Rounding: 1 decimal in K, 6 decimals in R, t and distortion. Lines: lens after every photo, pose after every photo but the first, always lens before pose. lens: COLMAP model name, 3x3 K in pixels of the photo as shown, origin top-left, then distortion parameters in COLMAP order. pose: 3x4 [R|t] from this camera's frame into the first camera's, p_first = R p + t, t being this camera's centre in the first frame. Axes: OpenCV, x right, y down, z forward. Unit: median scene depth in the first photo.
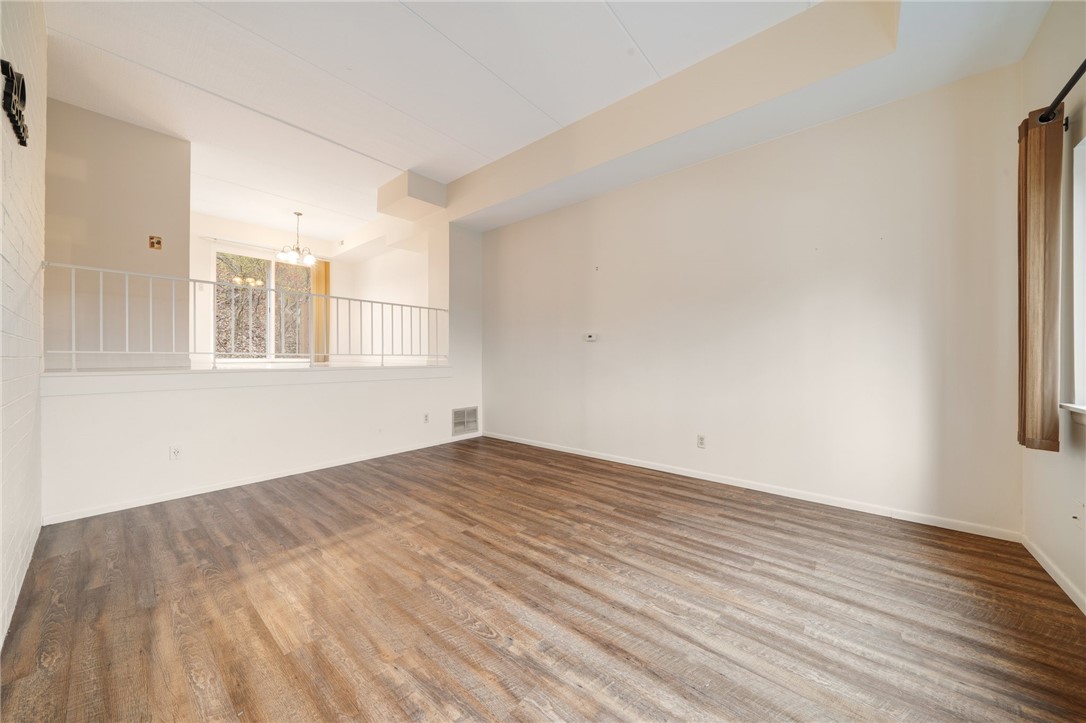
lens RADIAL K [[371.7, 0, 539.5], [0, 371.7, 359.2], [0, 0, 1]] dist [-0.002224, 0.000049]
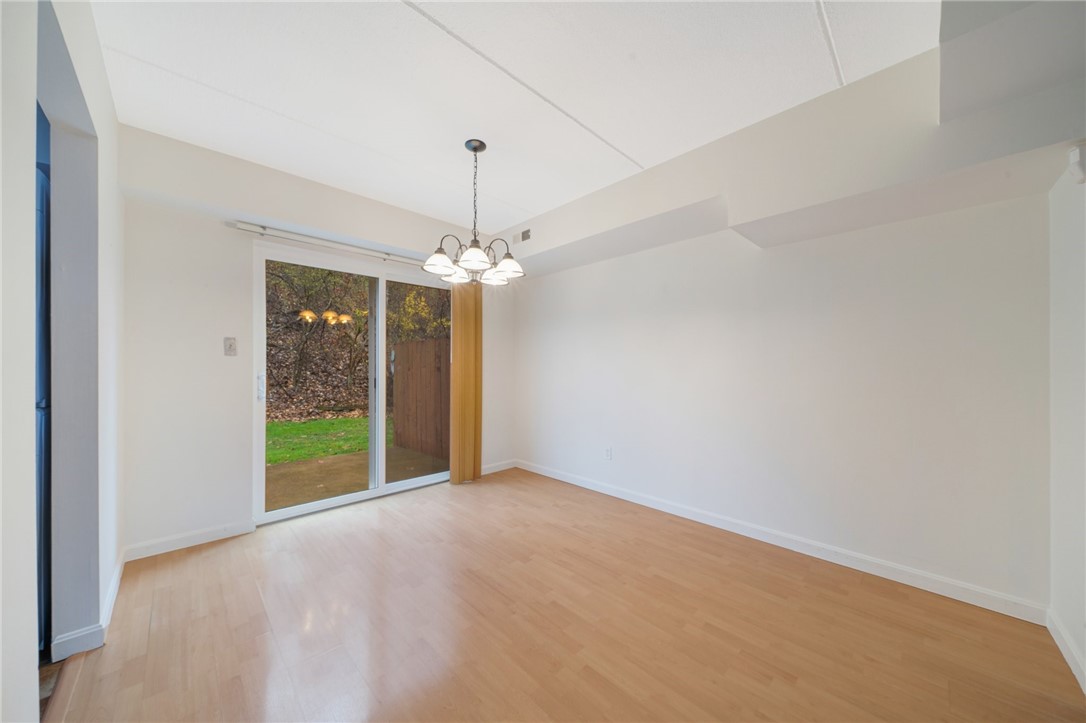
lens RADIAL K [[371.7, 0, 542.7], [0, 371.7, 367.1], [0, 0, 1]] dist [-0.002224, 0.000049]
pose [[0.995331, -0.001140, -0.096510, -0.472550], [0.000800, 0.999993, -0.003560, -0.151448], [0.096513, 0.003467, 0.995326, 0.557193]]
